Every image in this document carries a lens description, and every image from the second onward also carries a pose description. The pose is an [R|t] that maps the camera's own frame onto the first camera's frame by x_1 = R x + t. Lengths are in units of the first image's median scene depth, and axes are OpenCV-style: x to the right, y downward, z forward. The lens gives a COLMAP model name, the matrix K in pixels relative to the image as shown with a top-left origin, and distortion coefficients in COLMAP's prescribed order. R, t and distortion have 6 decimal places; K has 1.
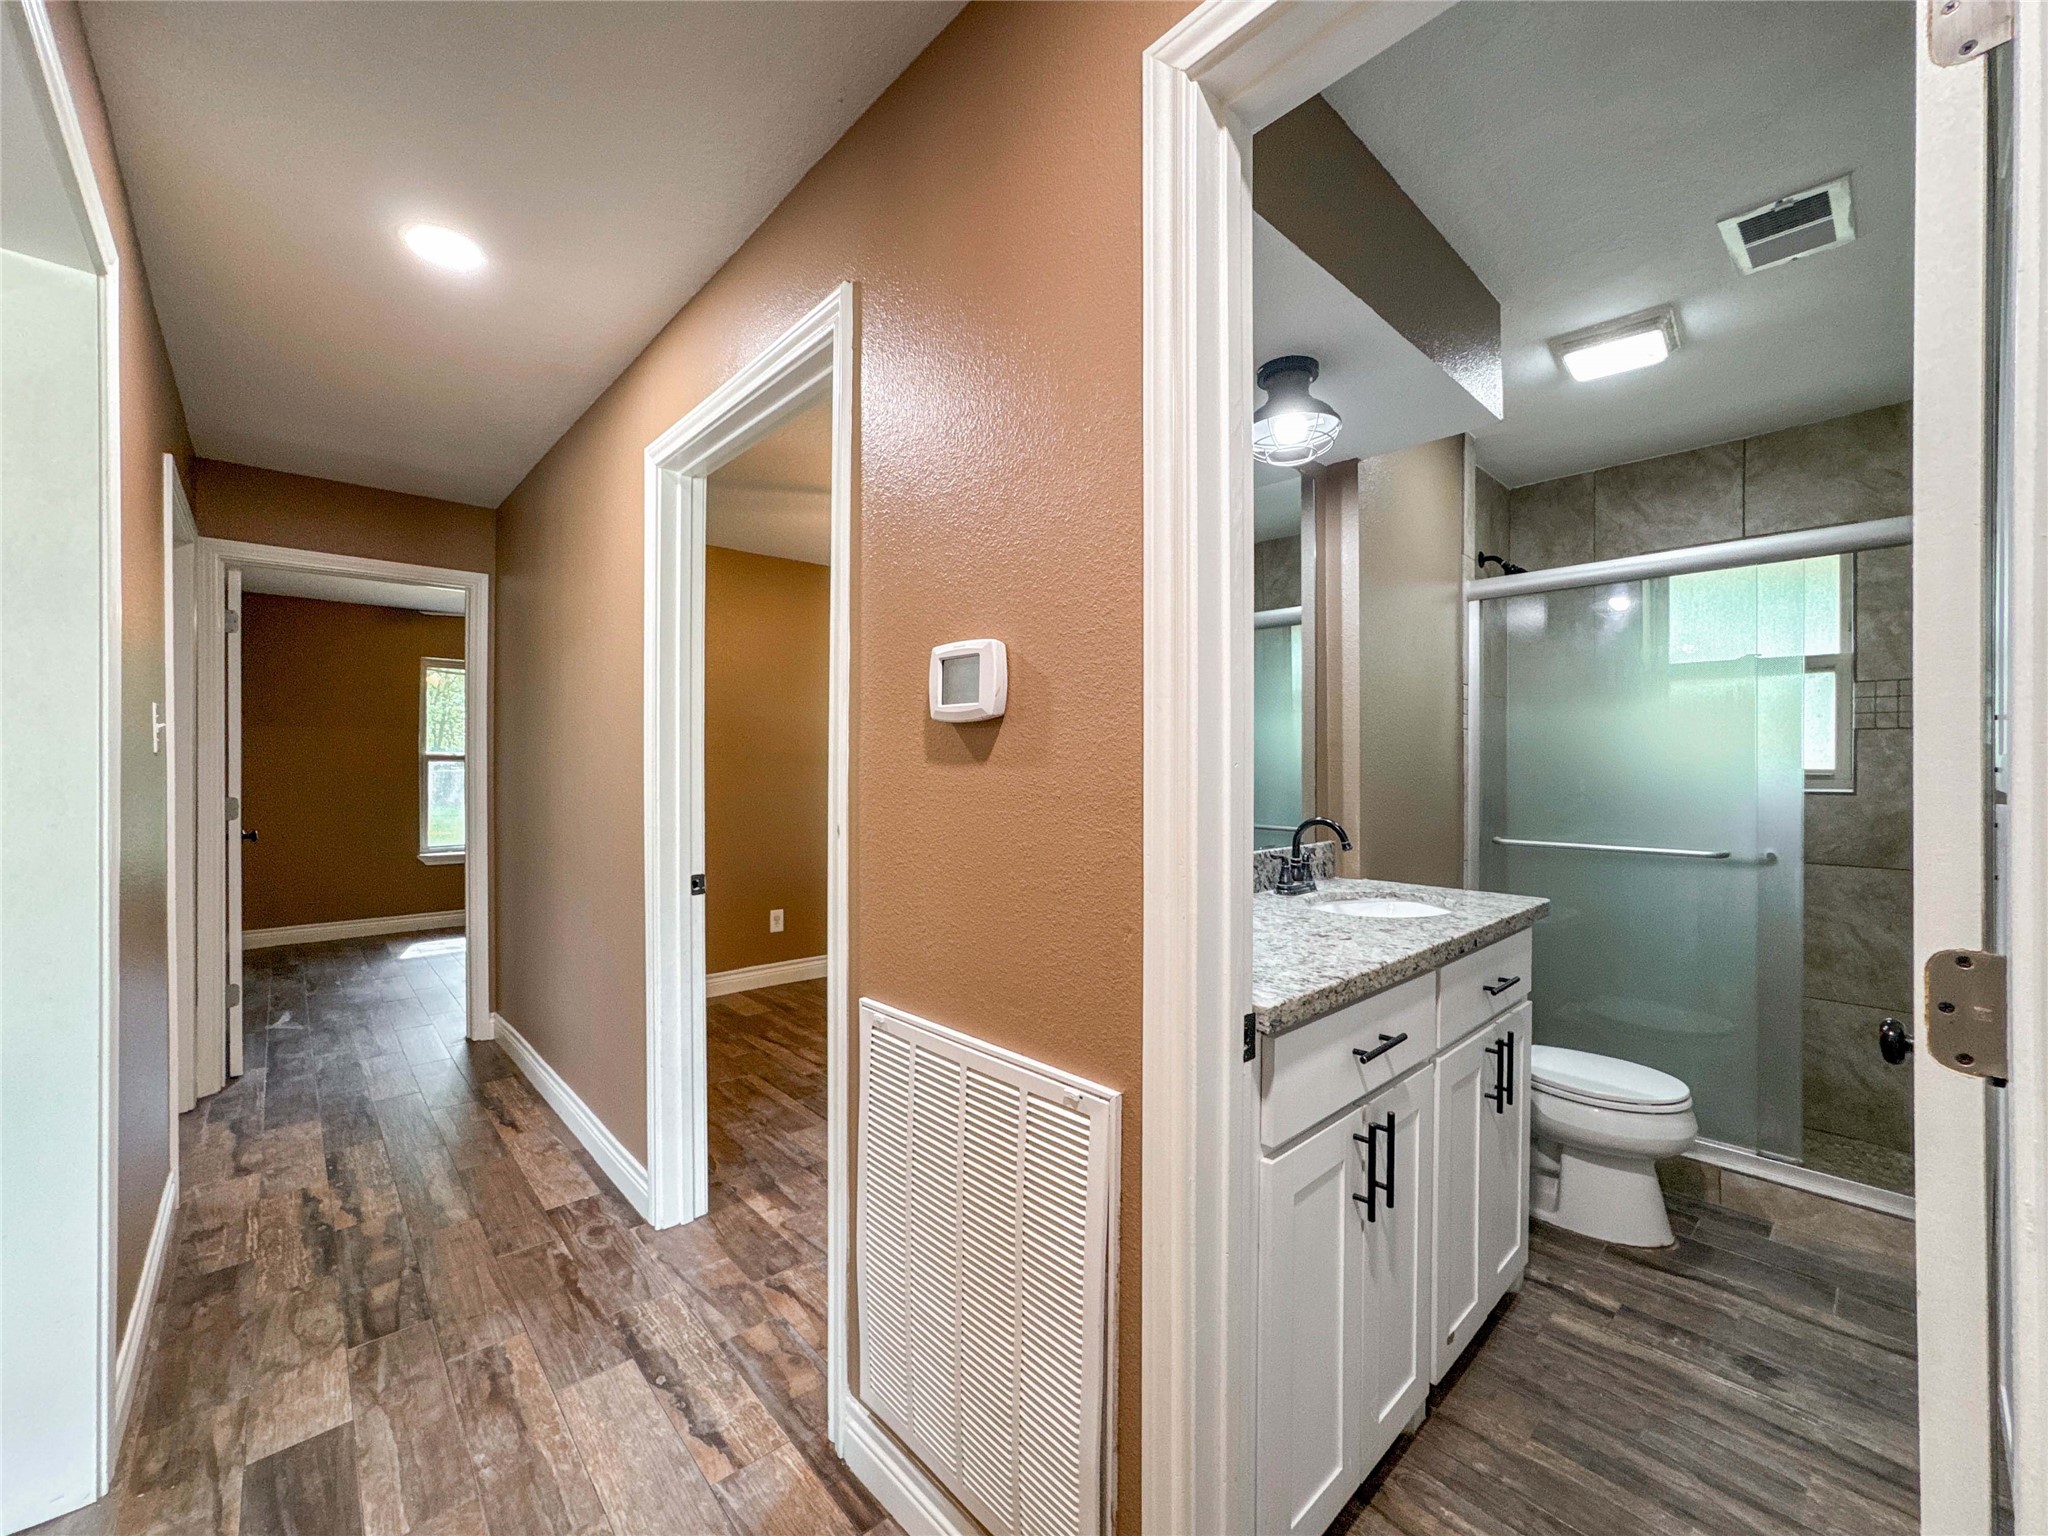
lens RADIAL K [[828.5, 0, 1041.1], [0, 828.5, 768.3], [0, 0, 1]] dist [-0.038296, 0.018372]
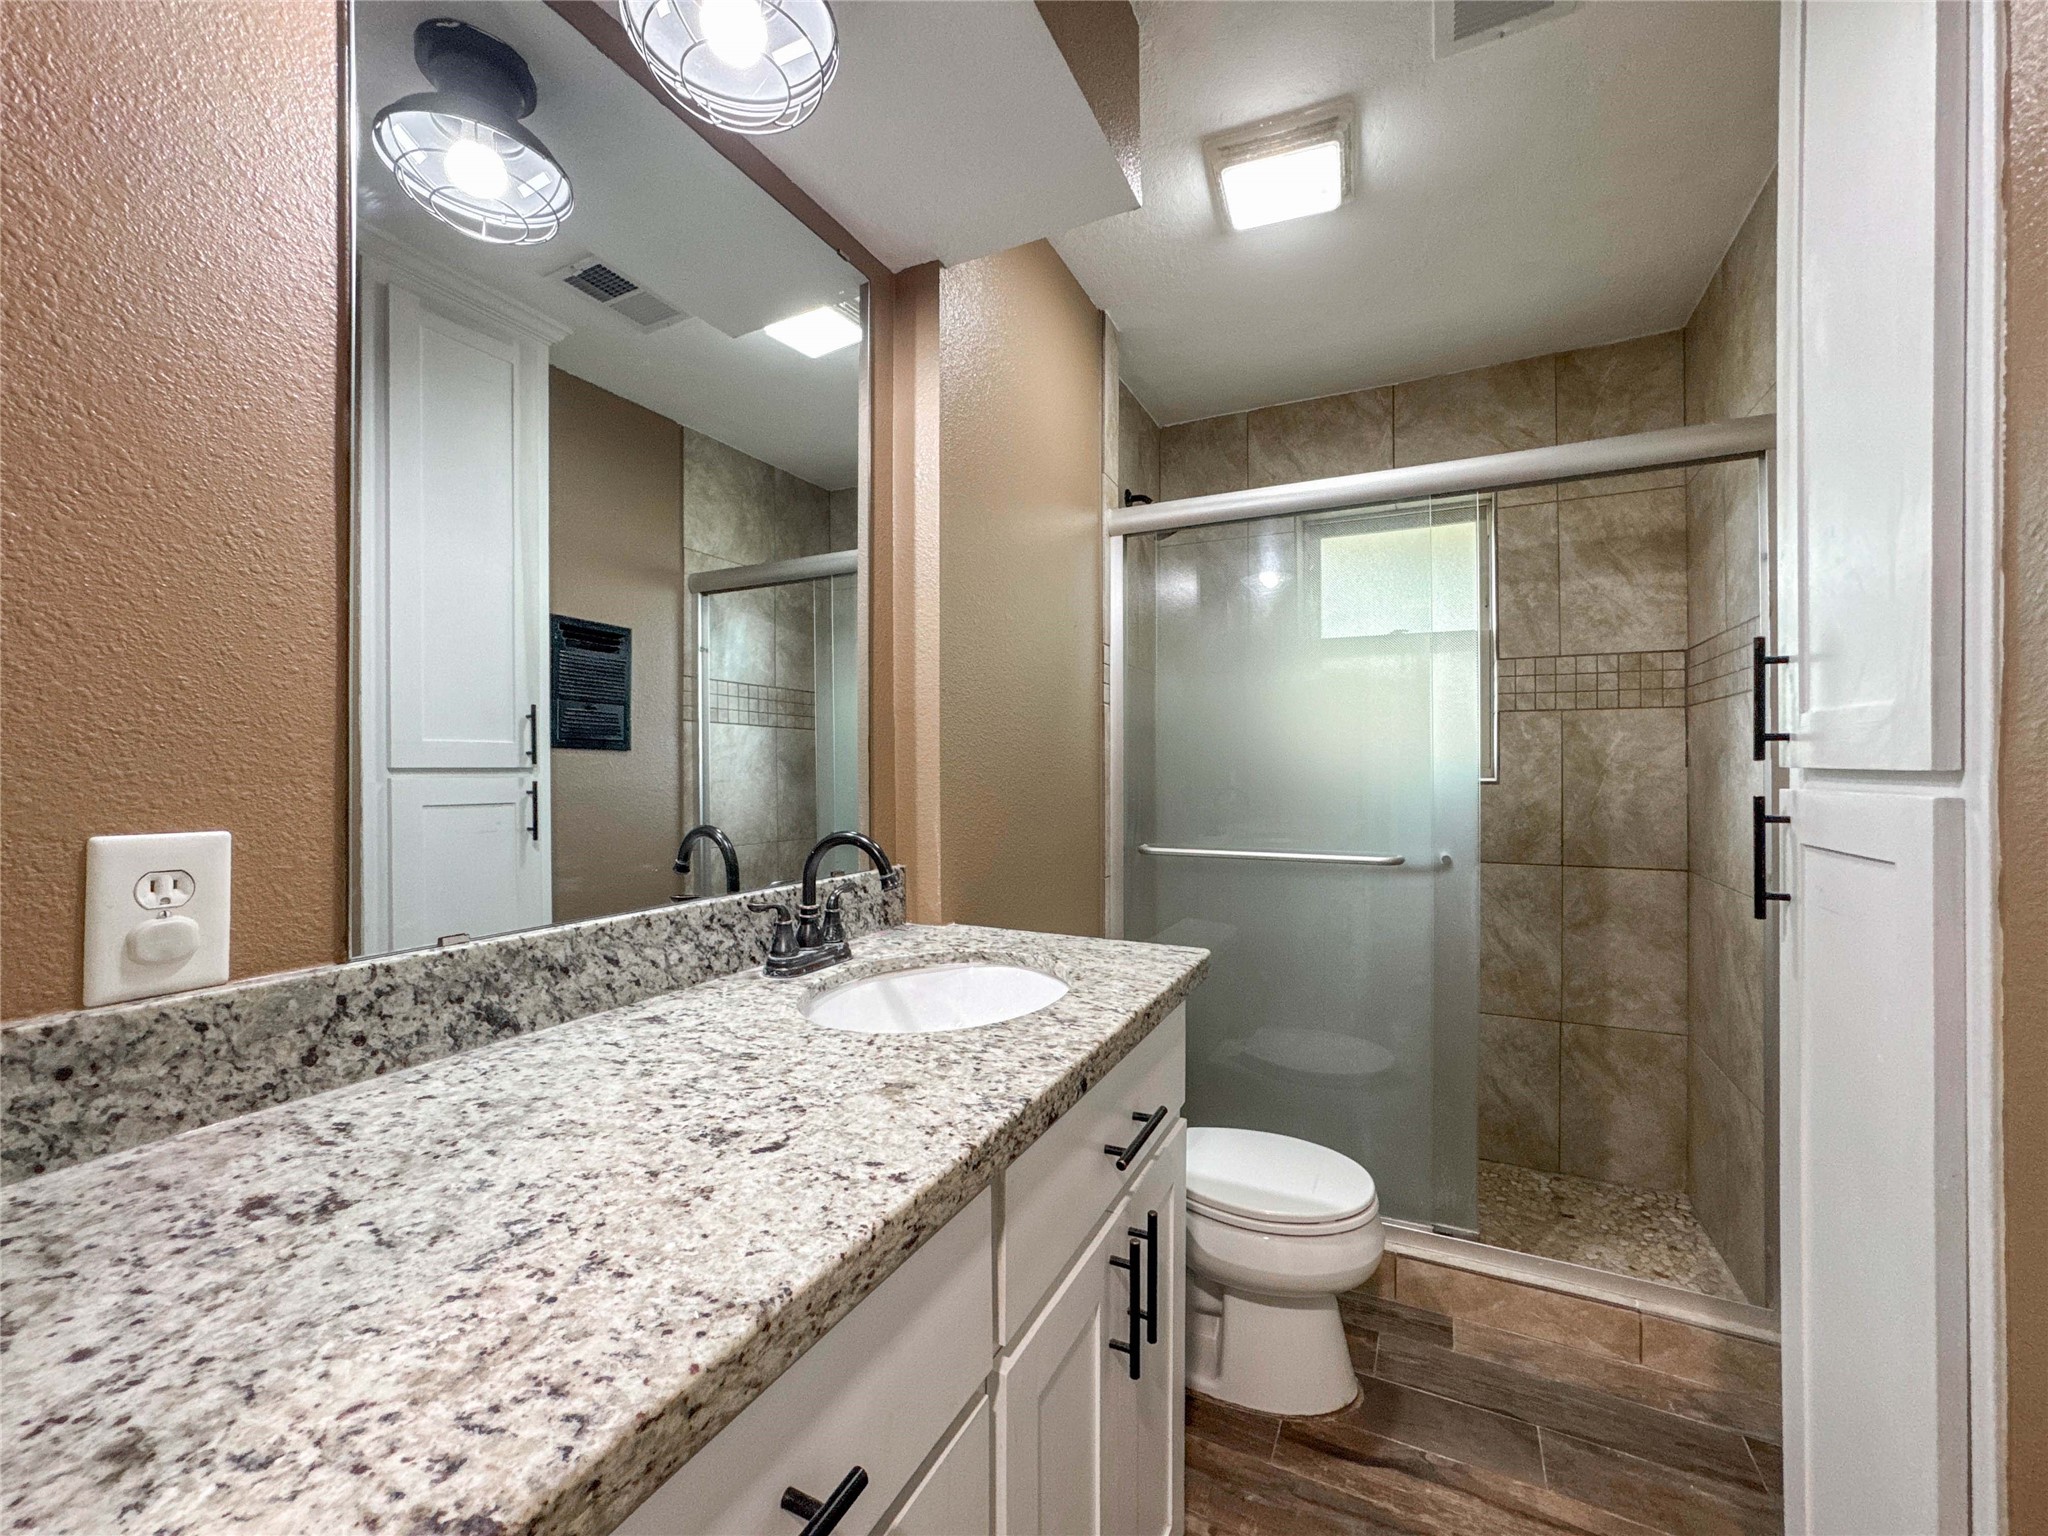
lens RADIAL K [[828.5, 0, 1041.1], [0, 828.5, 768.3], [0, 0, 1]] dist [-0.038296, 0.018372]
pose [[0.933030, -0.003779, 0.359780, 0.232788], [0.004746, 0.999987, -0.001802, 0.017089], [-0.359768, 0.003389, 0.933036, 0.387422]]
